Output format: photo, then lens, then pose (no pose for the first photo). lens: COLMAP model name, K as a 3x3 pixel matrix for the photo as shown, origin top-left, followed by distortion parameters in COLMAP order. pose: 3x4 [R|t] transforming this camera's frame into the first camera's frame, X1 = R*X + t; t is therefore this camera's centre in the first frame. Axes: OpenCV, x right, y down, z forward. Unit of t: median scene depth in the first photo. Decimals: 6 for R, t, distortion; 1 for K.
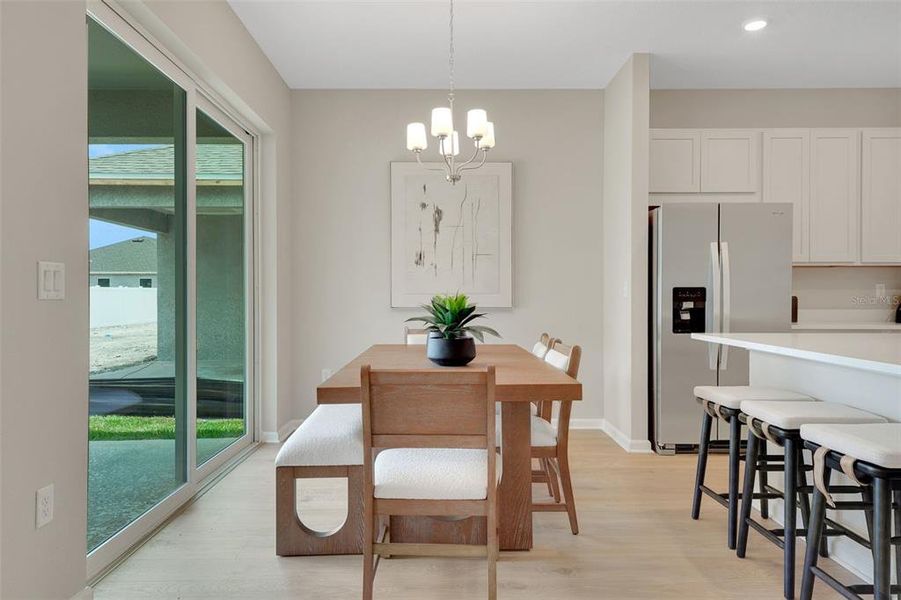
lens RADIAL K [[589.2, 0, 450.5], [0, 589.2, 300.0], [0, 0, 1]] dist [0.023628, -0.000340]
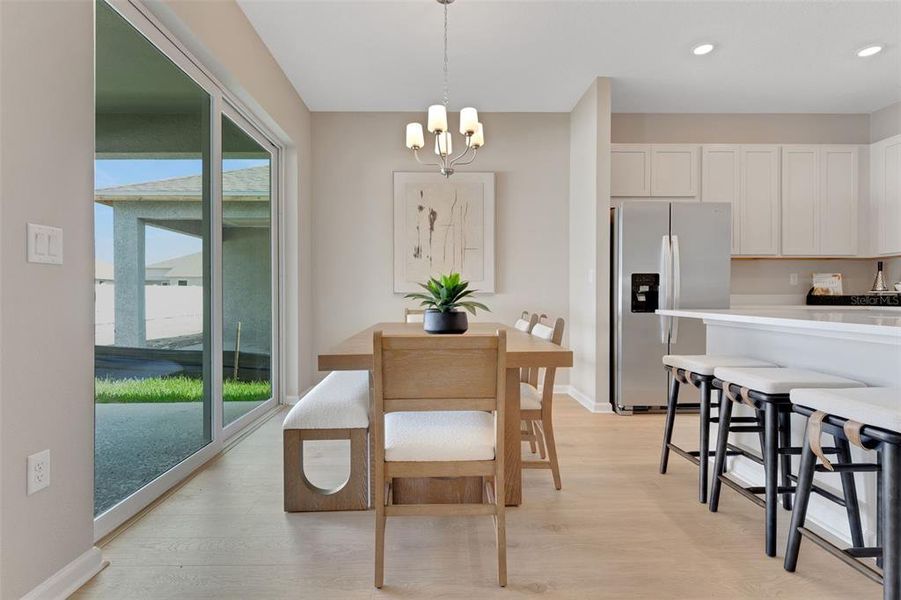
lens RADIAL K [[438.2, 0, 443.4], [0, 438.2, 297.0], [0, 0, 1]] dist [0.002560, 0.000504]
pose [[0.999983, -0.000096, 0.005876, -0.007573], [0.000098, 1.000000, -0.000398, 0.033582], [-0.005876, 0.000398, 0.999983, 0.162795]]
